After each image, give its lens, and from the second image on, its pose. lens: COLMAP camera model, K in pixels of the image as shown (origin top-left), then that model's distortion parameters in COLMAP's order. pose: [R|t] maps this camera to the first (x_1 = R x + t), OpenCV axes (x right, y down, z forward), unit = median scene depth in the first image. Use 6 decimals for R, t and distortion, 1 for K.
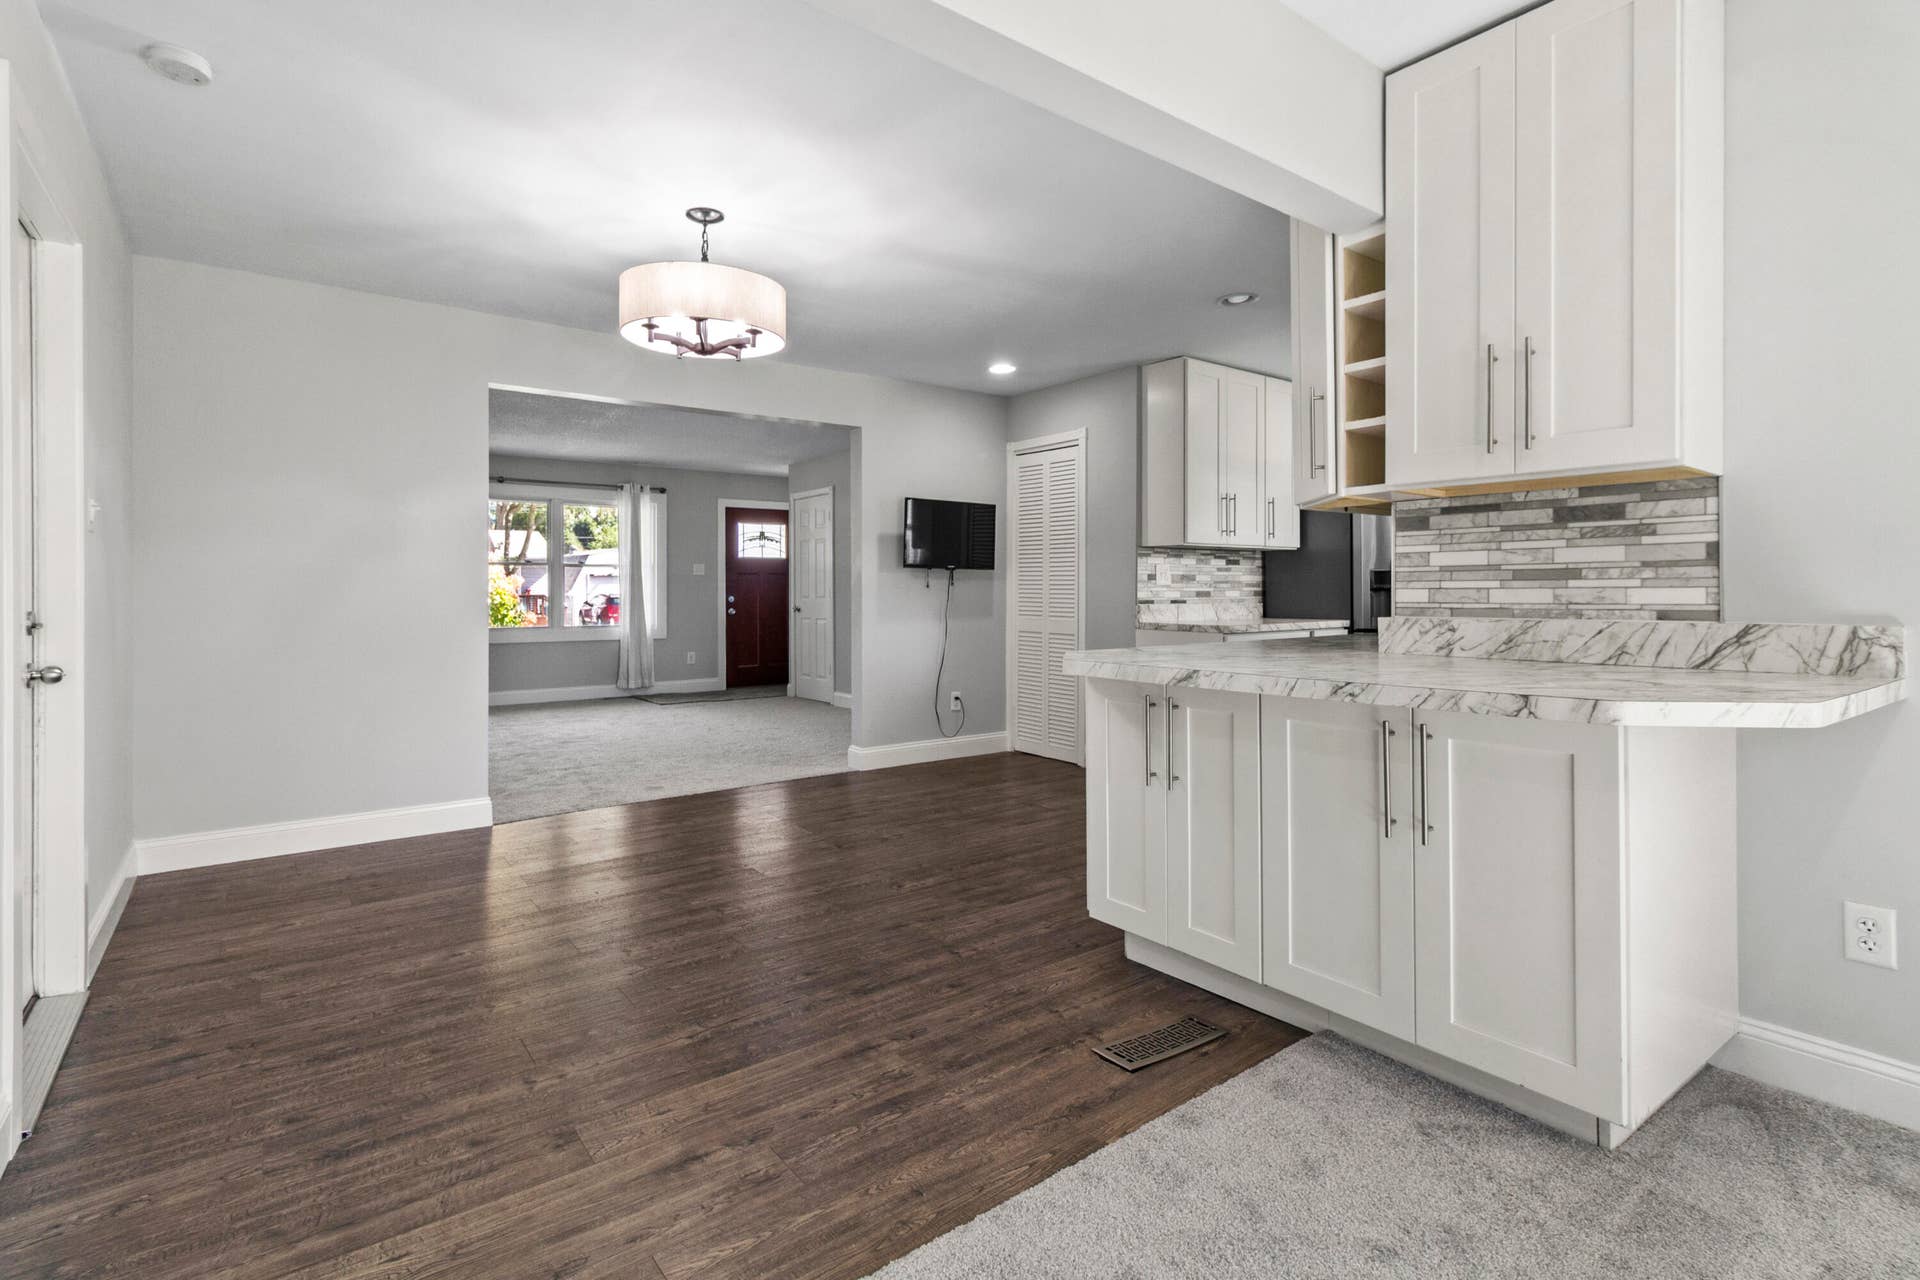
lens RADIAL K [[917.0, 0, 951.0], [0, 917.0, 584.5], [0, 0, 1]] dist [0.000508, 0.000081]
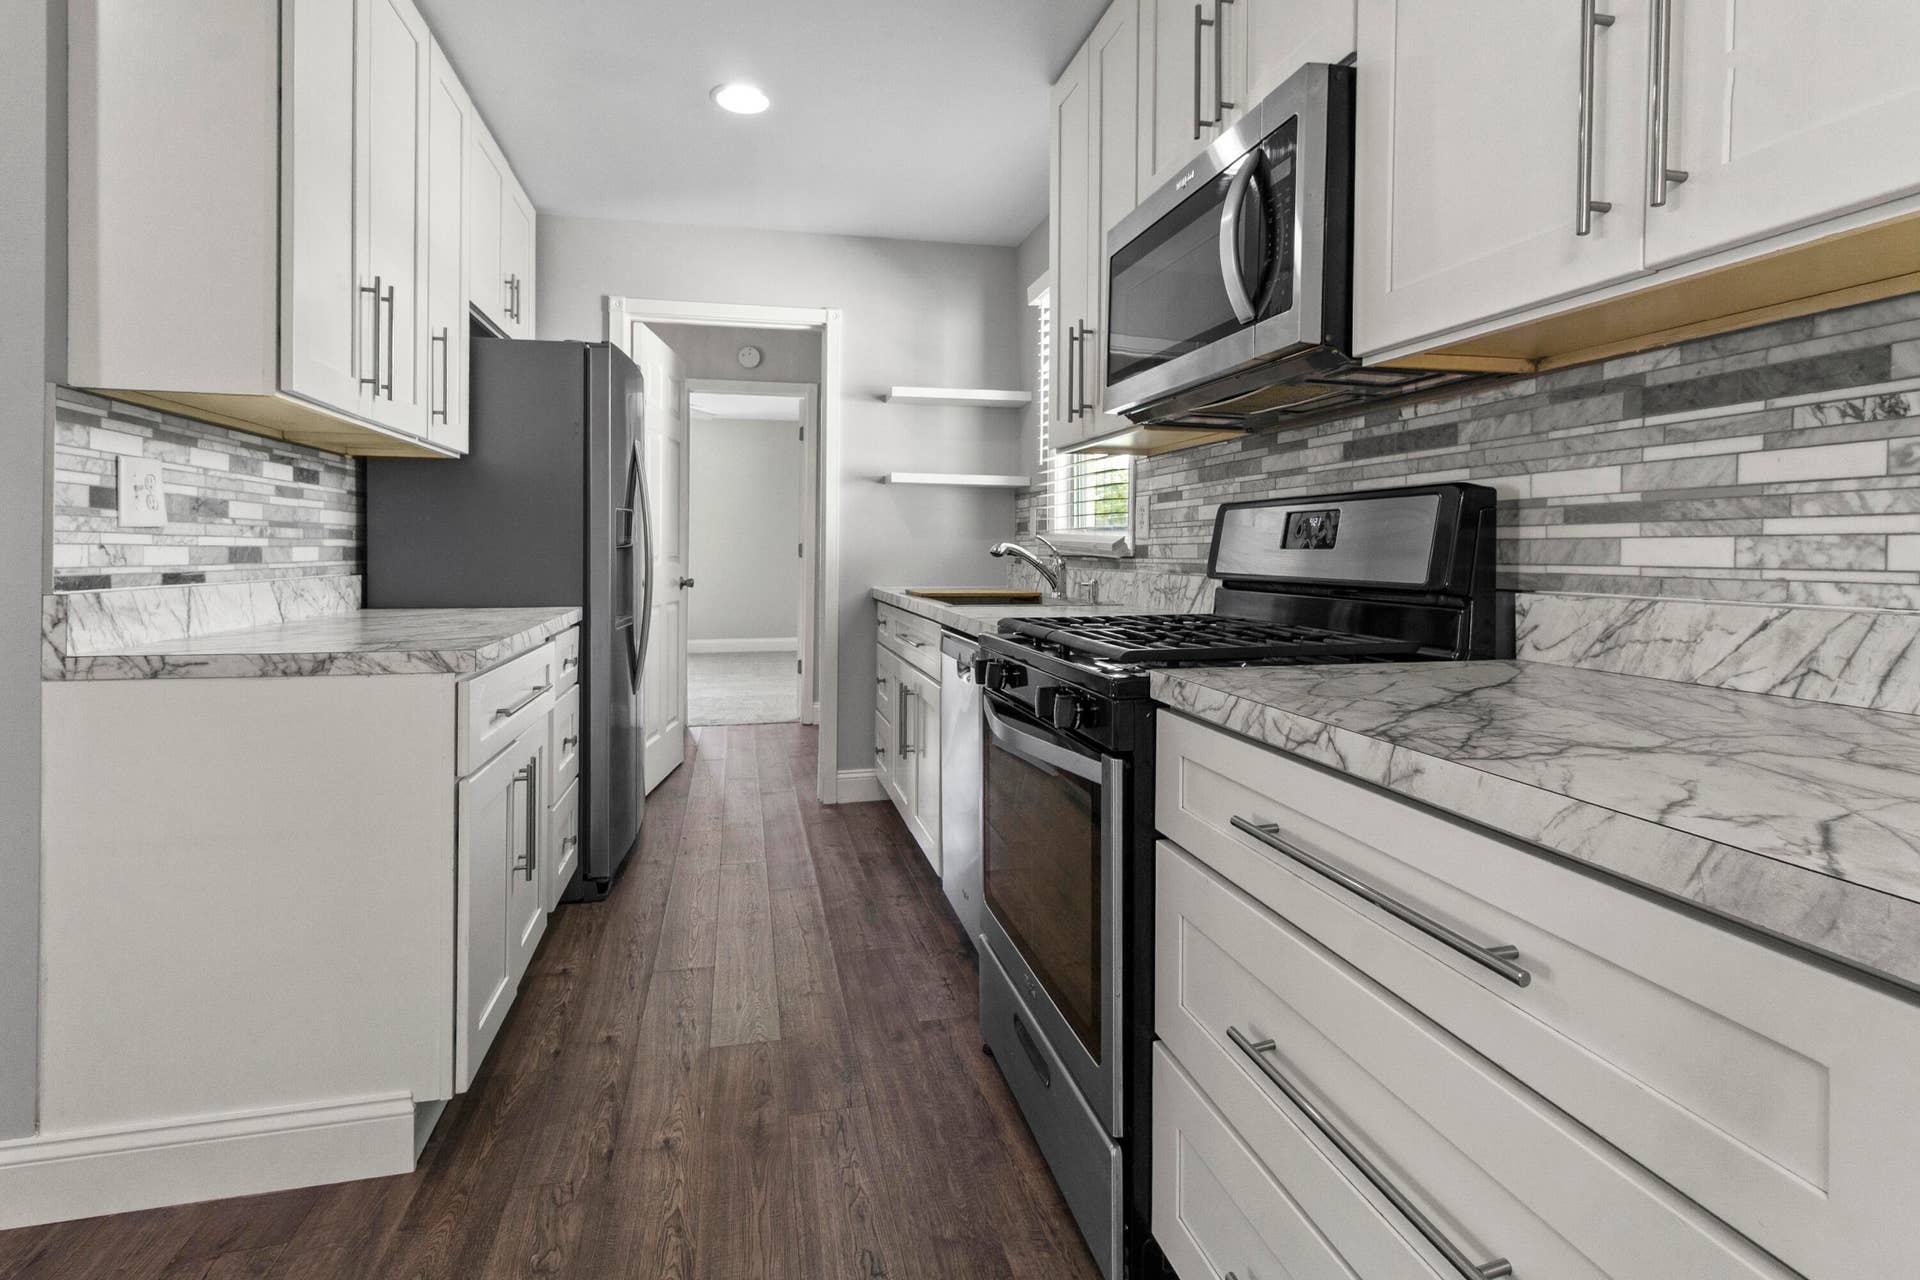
lens RADIAL K [[920.7, 0, 953.7], [0, 920.7, 550.4], [0, 0, 1]] dist [0.001474, -0.000071]
pose [[0.408269, 0.003535, 0.912855, 0.128976], [-0.008701, 0.999962, 0.000019, 0.014189], [-0.912820, -0.007950, 0.408284, 1.355166]]
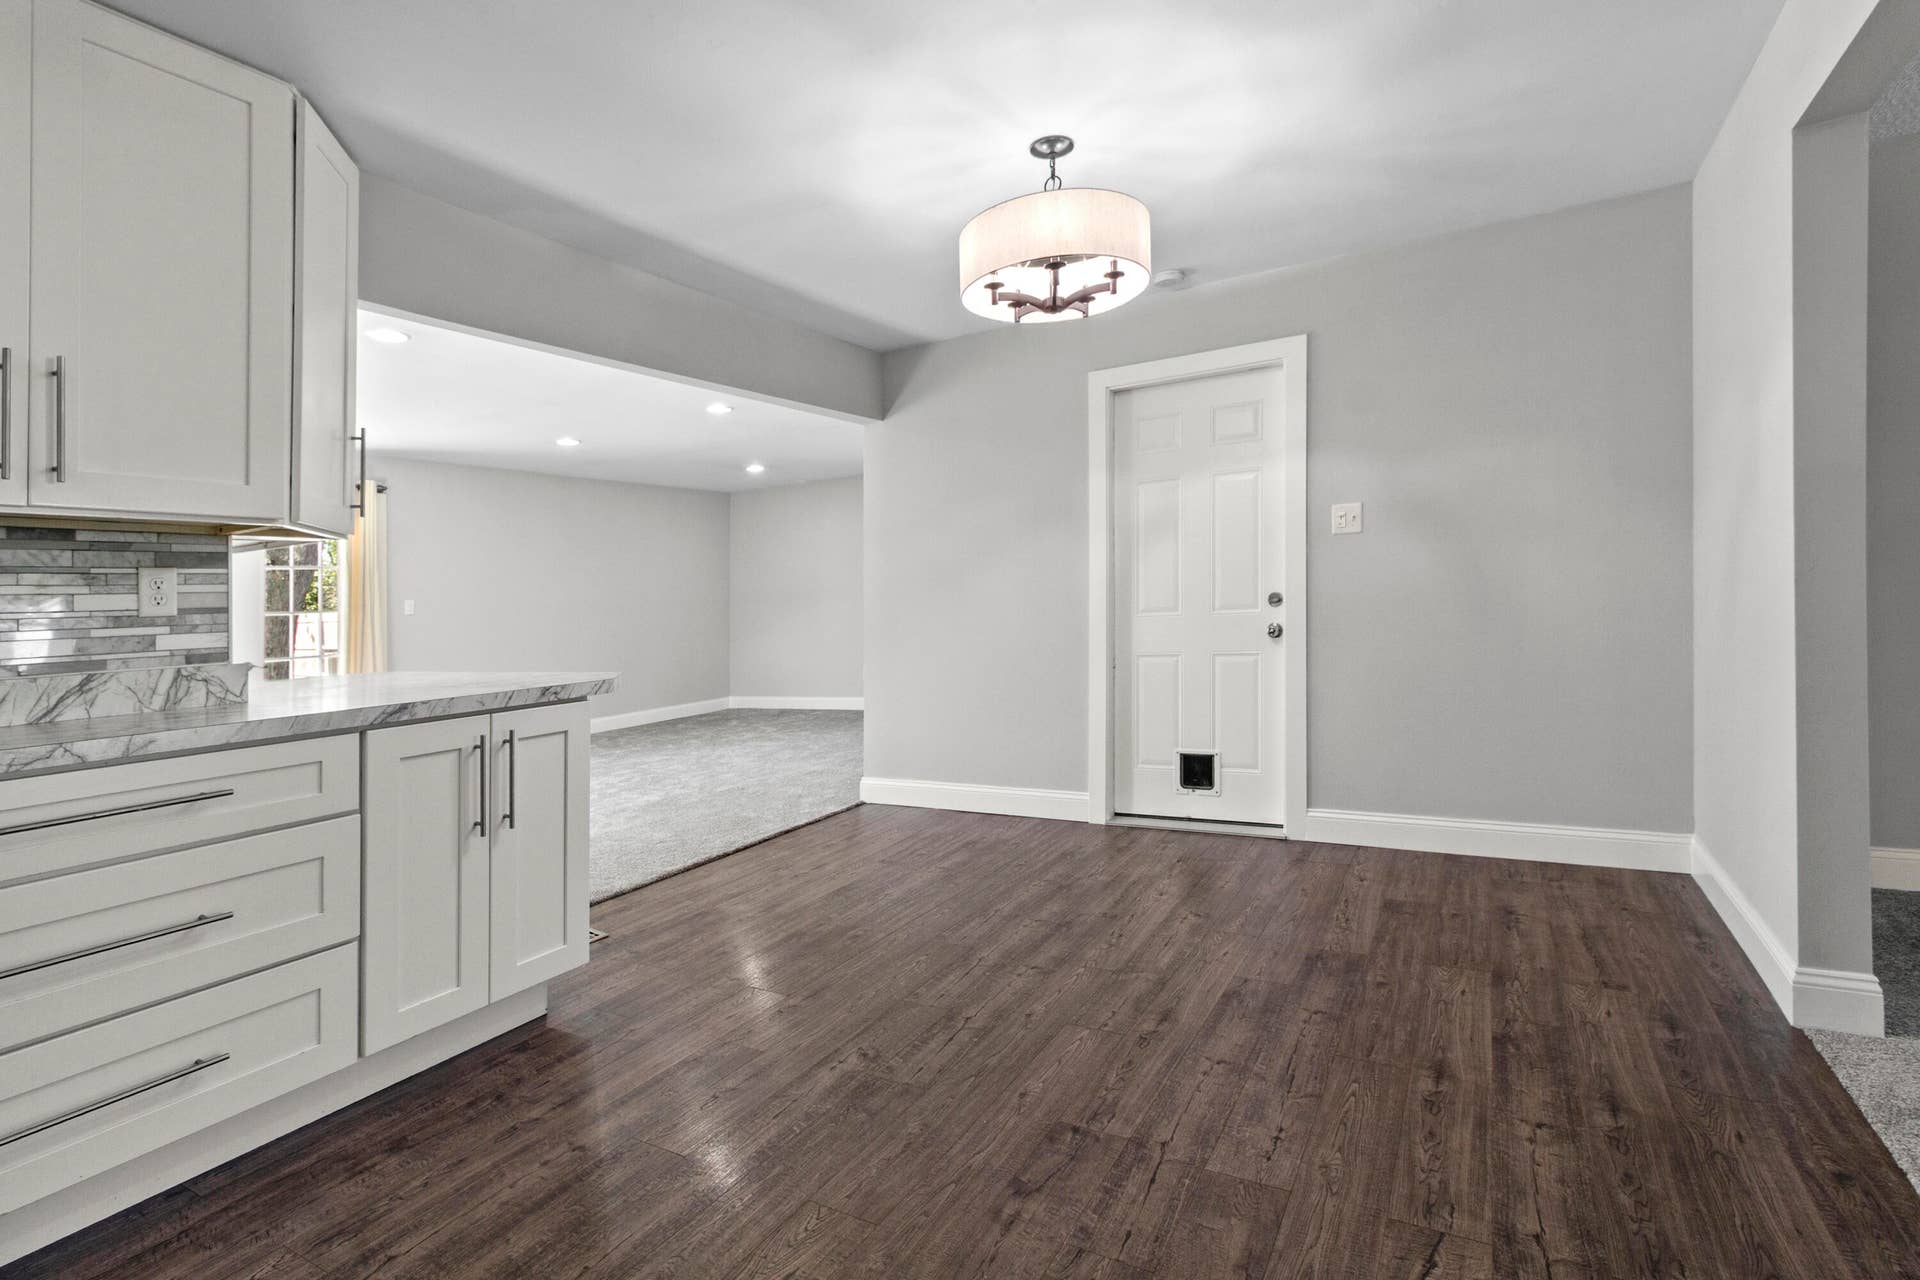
lens RADIAL K [[928.7, 0, 947.5], [0, 928.7, 628.5], [0, 0, 1]] dist [0.000189, 0.000038]
pose [[-0.922327, 0.060838, -0.381592, 0.165014], [0.054948, 0.998142, 0.026322, 0.017569], [0.382484, 0.003310, -0.923956, 2.197804]]
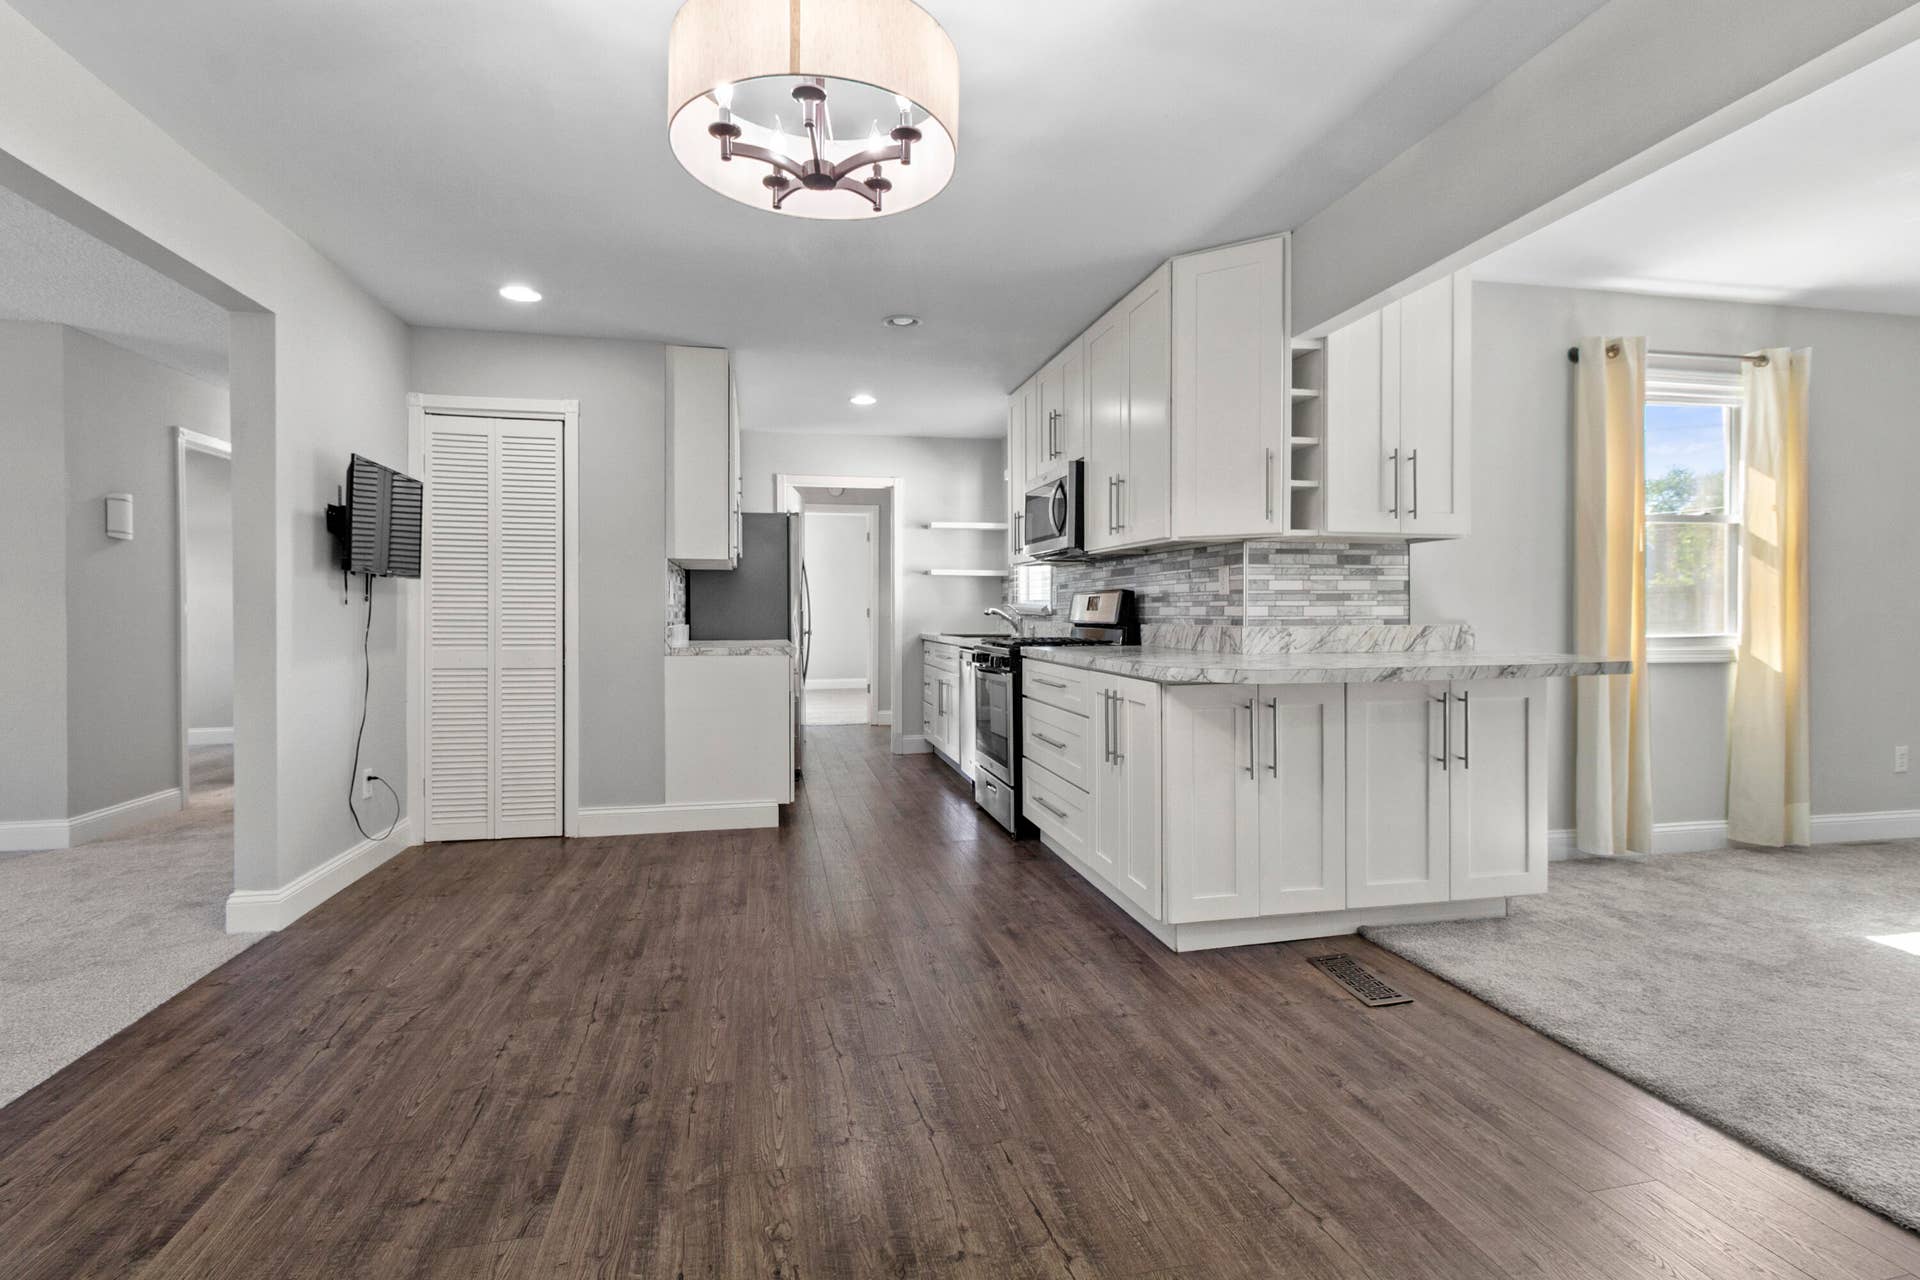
lens RADIAL K [[905.0, 0, 964.3], [0, 905.0, 617.8], [0, 0, 1]] dist [0.002086, 0.000288]
pose [[0.416938, -0.002549, 0.908931, -0.934213], [-0.004276, 0.999979, 0.004766, 0.017943], [-0.908925, -0.005874, 0.416919, 0.857864]]
